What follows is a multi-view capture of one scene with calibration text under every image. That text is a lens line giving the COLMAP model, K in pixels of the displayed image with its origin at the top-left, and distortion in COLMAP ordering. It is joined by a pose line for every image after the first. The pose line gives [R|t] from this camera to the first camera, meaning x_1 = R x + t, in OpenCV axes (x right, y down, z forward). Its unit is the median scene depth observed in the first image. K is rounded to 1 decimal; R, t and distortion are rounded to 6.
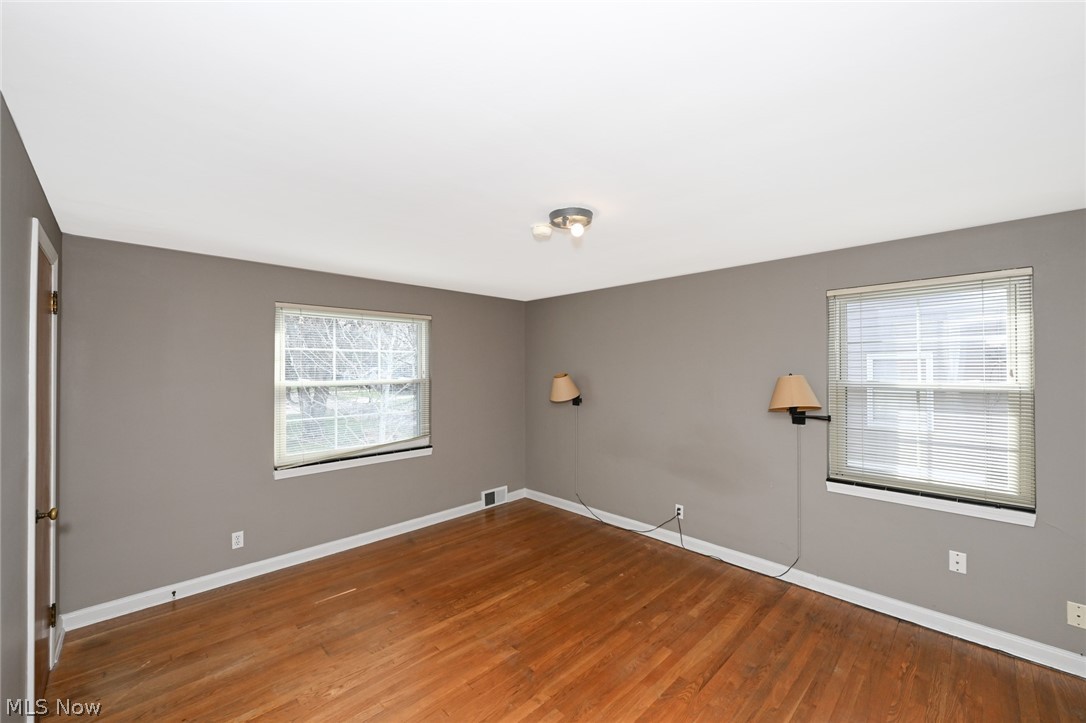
lens RADIAL K [[433.5, 0, 541.4], [0, 433.5, 364.6], [0, 0, 1]] dist [-0.000763, 0.000047]
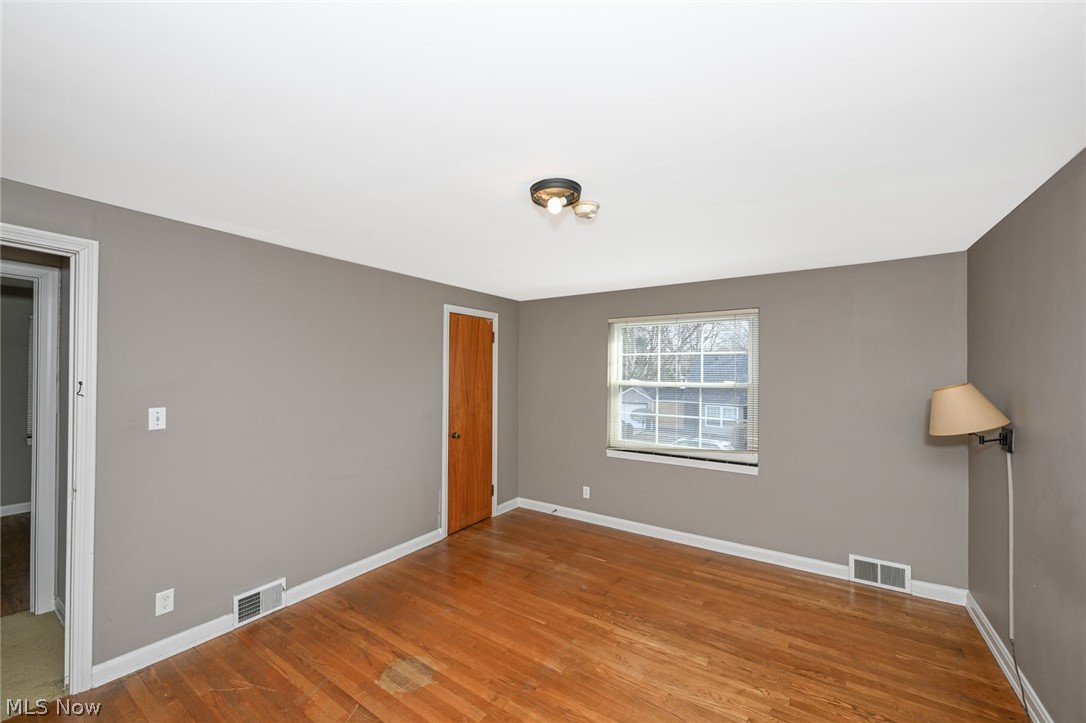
lens RADIAL K [[428.5, 0, 535.2], [0, 428.5, 368.0], [0, 0, 1]] dist [-0.001210, -0.000098]
pose [[0.184972, -0.000079, -0.982744, 0.569514], [0.003360, 0.999994, 0.000553, 0.000044], [0.982738, -0.003404, 0.184971, 0.520155]]
